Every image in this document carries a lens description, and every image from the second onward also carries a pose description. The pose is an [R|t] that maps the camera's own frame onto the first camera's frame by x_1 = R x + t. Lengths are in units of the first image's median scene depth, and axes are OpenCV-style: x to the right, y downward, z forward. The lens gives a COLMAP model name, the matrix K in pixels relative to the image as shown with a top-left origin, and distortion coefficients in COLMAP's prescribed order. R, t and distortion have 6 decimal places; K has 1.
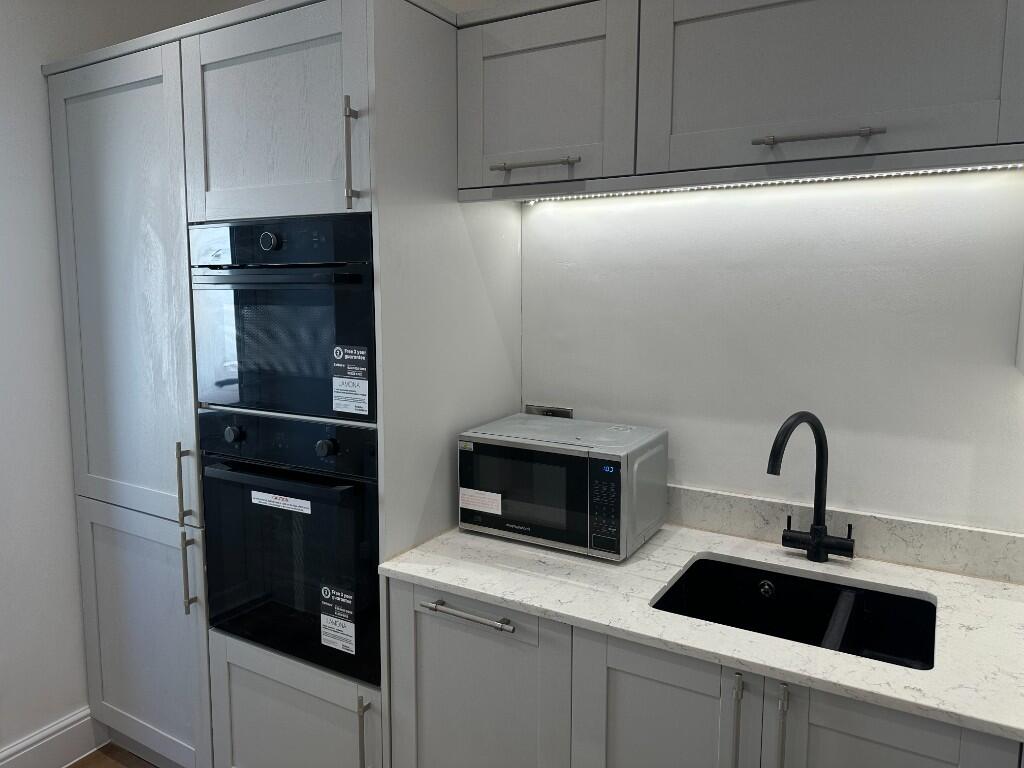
lens RADIAL K [[706.4, 0, 511.2], [0, 706.4, 371.1], [0, 0, 1]] dist [0.081344, -0.113659]
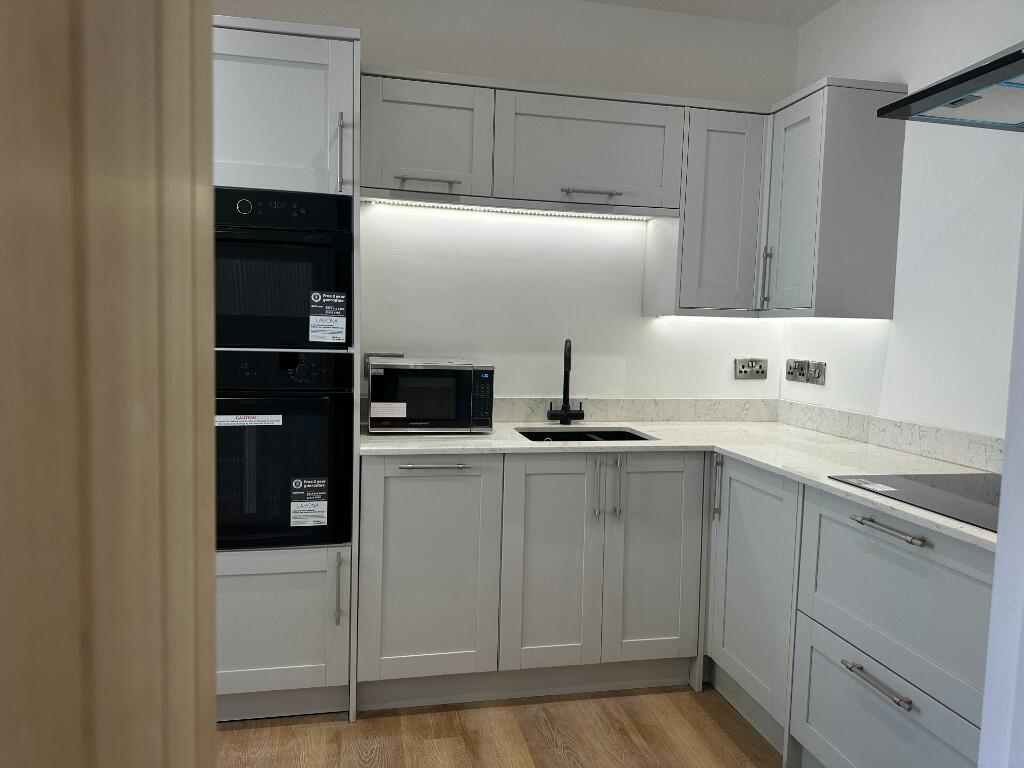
lens RADIAL K [[714.4, 0, 512.0], [0, 714.4, 384.0], [0, 0, 1]] dist [0.075839, -0.116936]
pose [[0.744649, -0.033921, 0.666594, -0.881902], [0.048757, 0.998804, -0.003641, 0.161504], [-0.665673, 0.035213, 0.745412, -0.252935]]
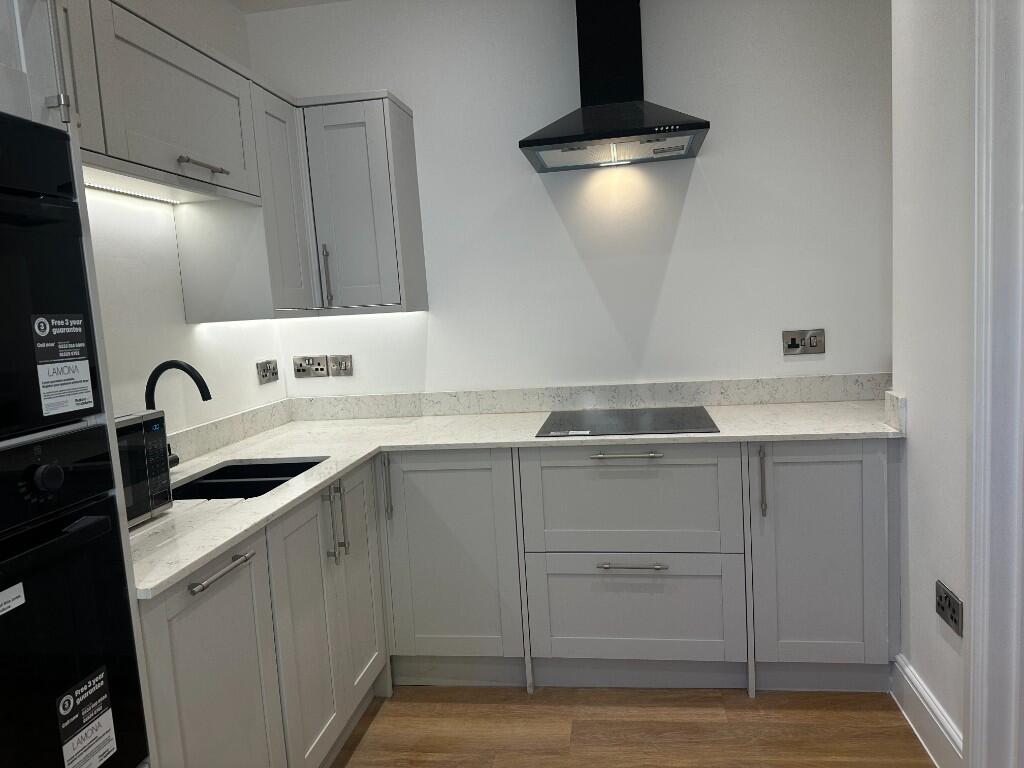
lens RADIAL K [[716.6, 0, 516.3], [0, 716.6, 379.6], [0, 0, 1]] dist [0.087480, -0.119255]
pose [[-0.373998, -0.078450, 0.924105, -1.046078], [0.159530, 0.976122, 0.147430, -0.006947], [-0.913606, 0.202561, -0.352553, 0.847492]]
